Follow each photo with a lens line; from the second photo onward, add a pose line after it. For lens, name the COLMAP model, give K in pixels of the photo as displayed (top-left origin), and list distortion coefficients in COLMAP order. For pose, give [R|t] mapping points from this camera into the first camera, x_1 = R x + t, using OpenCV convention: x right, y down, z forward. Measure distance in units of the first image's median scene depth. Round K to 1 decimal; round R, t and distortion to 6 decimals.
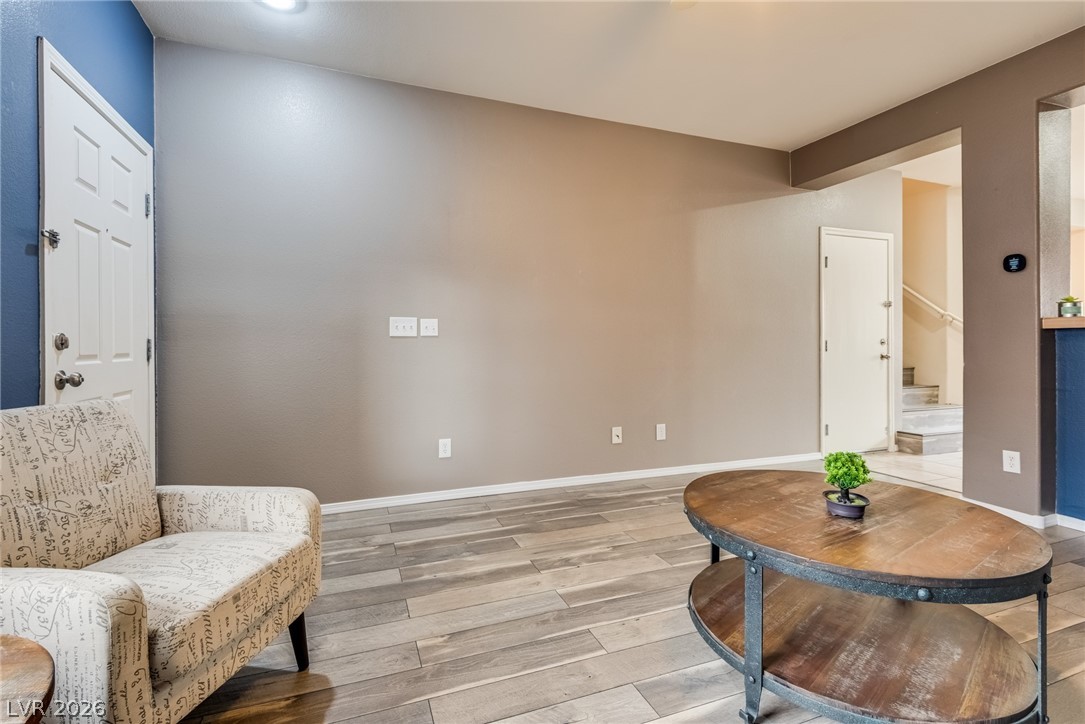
lens RADIAL K [[491.2, 0, 534.6], [0, 491.2, 351.0], [0, 0, 1]] dist [0.020577, -0.008578]
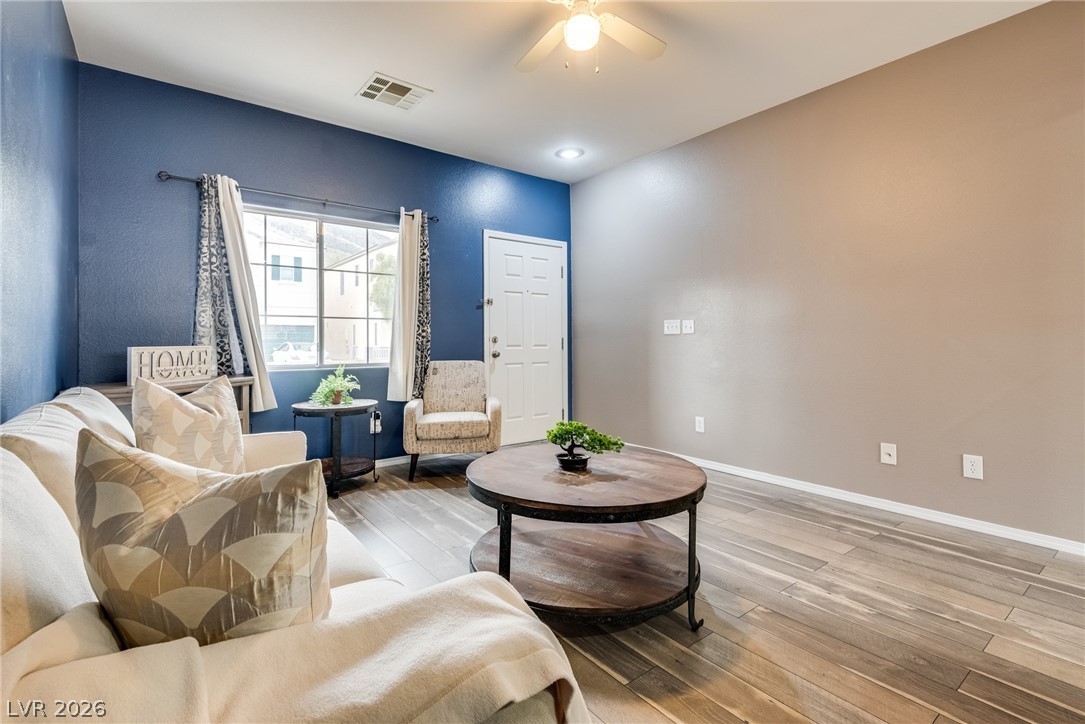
lens RADIAL K [[491.2, 0, 528.0], [0, 491.2, 345.5], [0, 0, 1]] dist [0.020577, -0.008578]
pose [[0.277447, 0.009148, -0.960698, 1.128916], [-0.008871, 0.999936, 0.006960, -0.005881], [0.960700, 0.006592, 0.277510, 0.314228]]
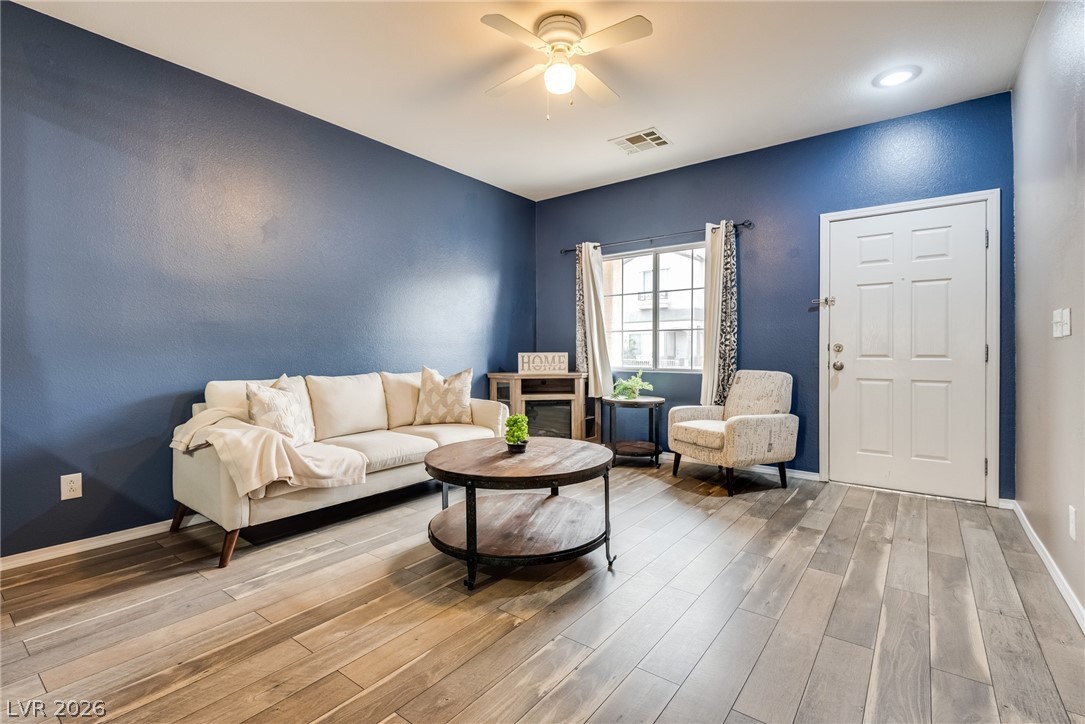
lens RADIAL K [[491.2, 0, 541.4], [0, 491.2, 357.8], [0, 0, 1]] dist [0.020577, -0.008578]
pose [[-0.843674, 0.010689, -0.536749, 0.878315], [-0.003951, 0.999651, 0.026118, -0.019254], [0.536841, 0.024156, -0.843337, 1.479677]]
